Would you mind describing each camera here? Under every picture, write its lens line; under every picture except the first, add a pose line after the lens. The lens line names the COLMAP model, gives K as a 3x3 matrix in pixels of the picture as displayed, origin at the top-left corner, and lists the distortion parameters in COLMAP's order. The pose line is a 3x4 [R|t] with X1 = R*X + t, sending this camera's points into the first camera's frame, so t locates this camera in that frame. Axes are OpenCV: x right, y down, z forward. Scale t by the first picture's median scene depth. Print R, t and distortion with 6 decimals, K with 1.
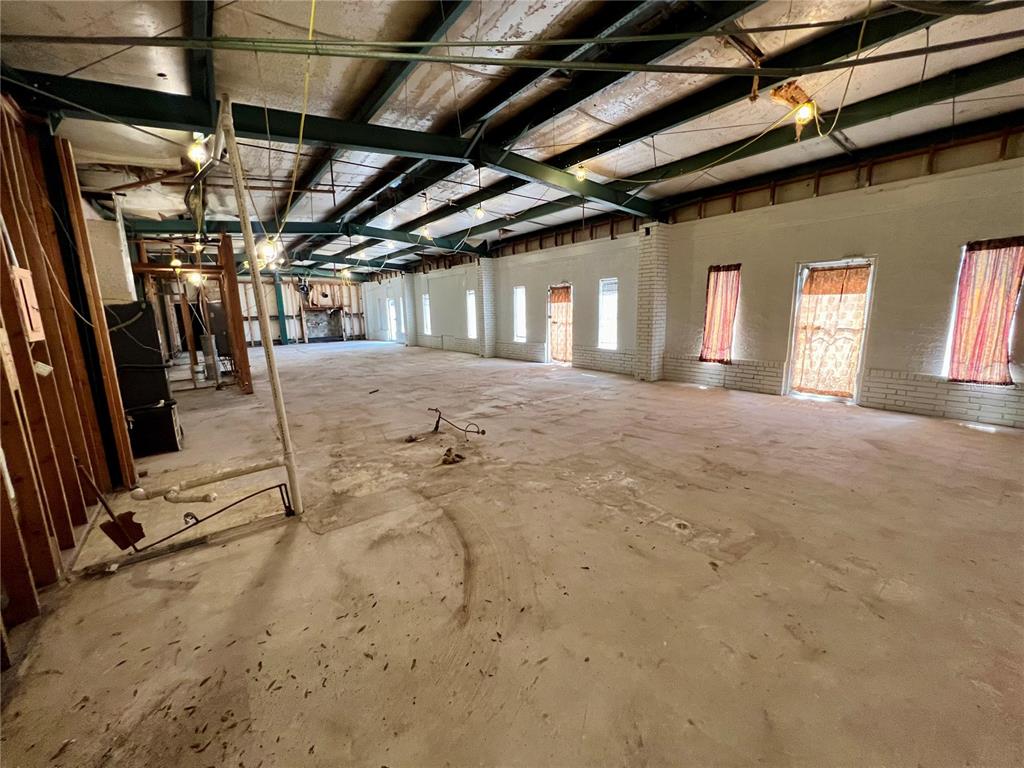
lens RADIAL K [[409.5, 0, 509.0], [0, 409.5, 382.8], [0, 0, 1]] dist [-0.002795, 0.000585]
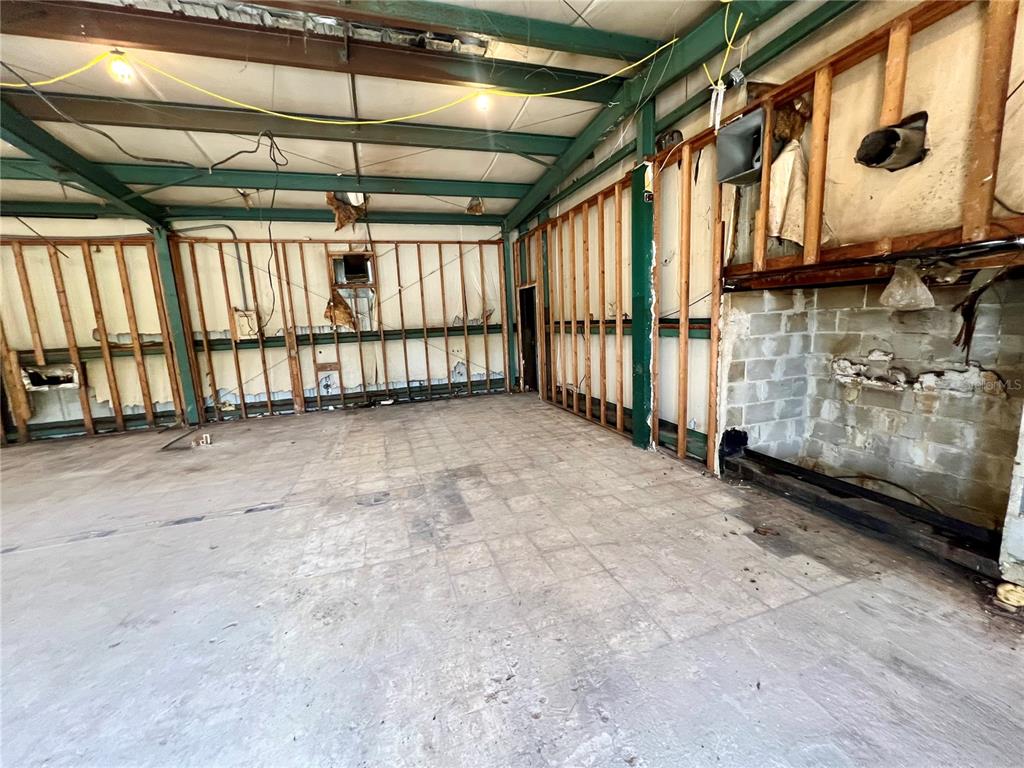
lens RADIAL K [[409.5, 0, 509.2], [0, 409.5, 382.8], [0, 0, 1]] dist [-0.002795, 0.000585]
pose [[-0.319541, 0.189821, -0.928365, -1.415783], [-0.115417, 0.964638, 0.236964, -0.781030], [0.940517, 0.182869, -0.286333, 4.460206]]
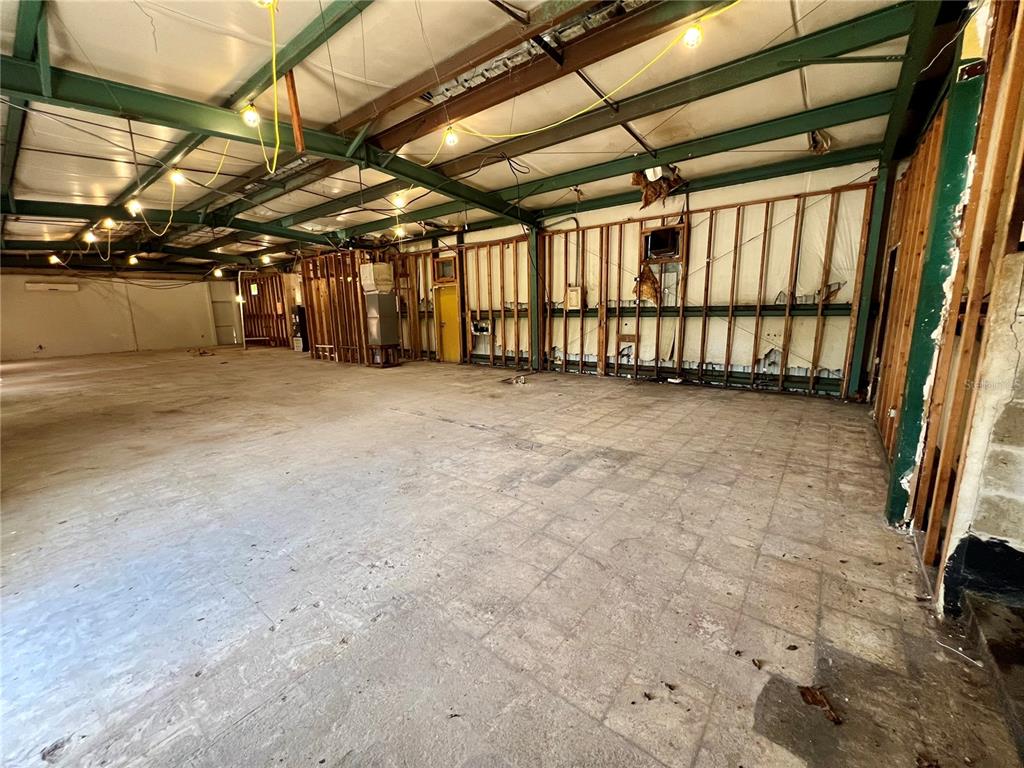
lens RADIAL K [[409.5, 0, 508.3], [0, 409.5, 383.1], [0, 0, 1]] dist [-0.002795, 0.000585]
pose [[-0.965765, 0.095122, -0.241350, -1.771739], [0.001991, 0.933040, 0.359768, -0.831040], [0.259411, 0.346971, -0.901286, 4.841109]]
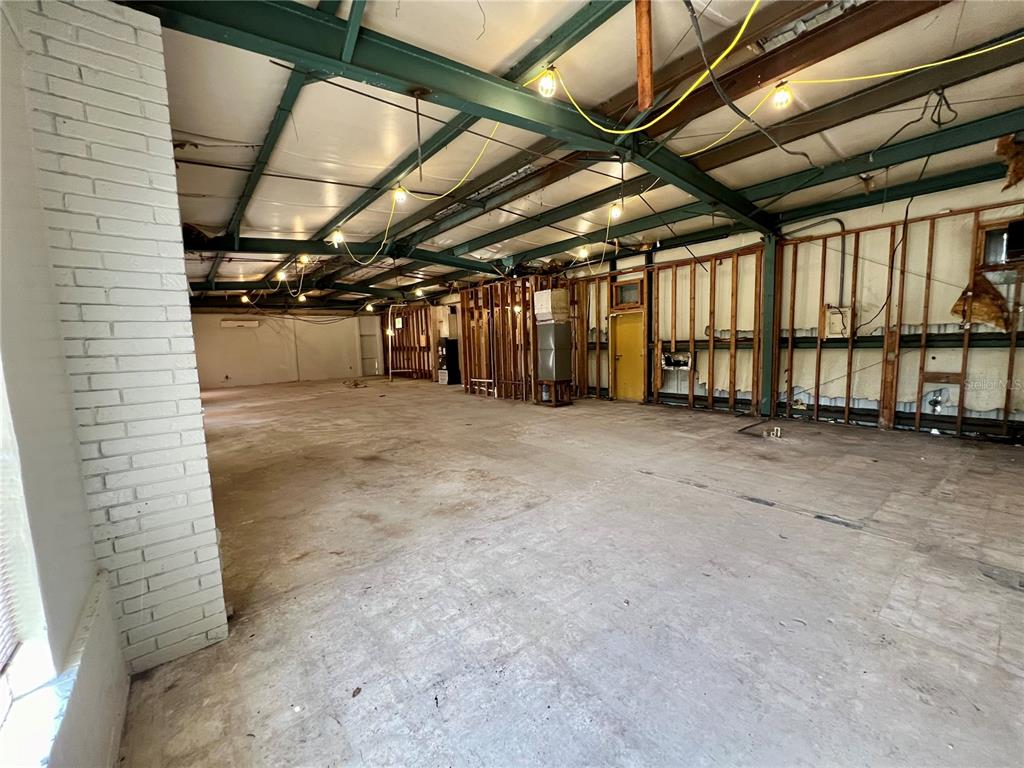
lens RADIAL K [[409.5, 0, 508.0], [0, 409.5, 383.4], [0, 0, 1]] dist [-0.002795, 0.000585]
pose [[-0.997615, 0.064026, -0.025772, -1.364596], [0.054118, 0.957403, 0.283639, -0.778188], [0.042834, 0.281568, -0.958585, 4.434807]]
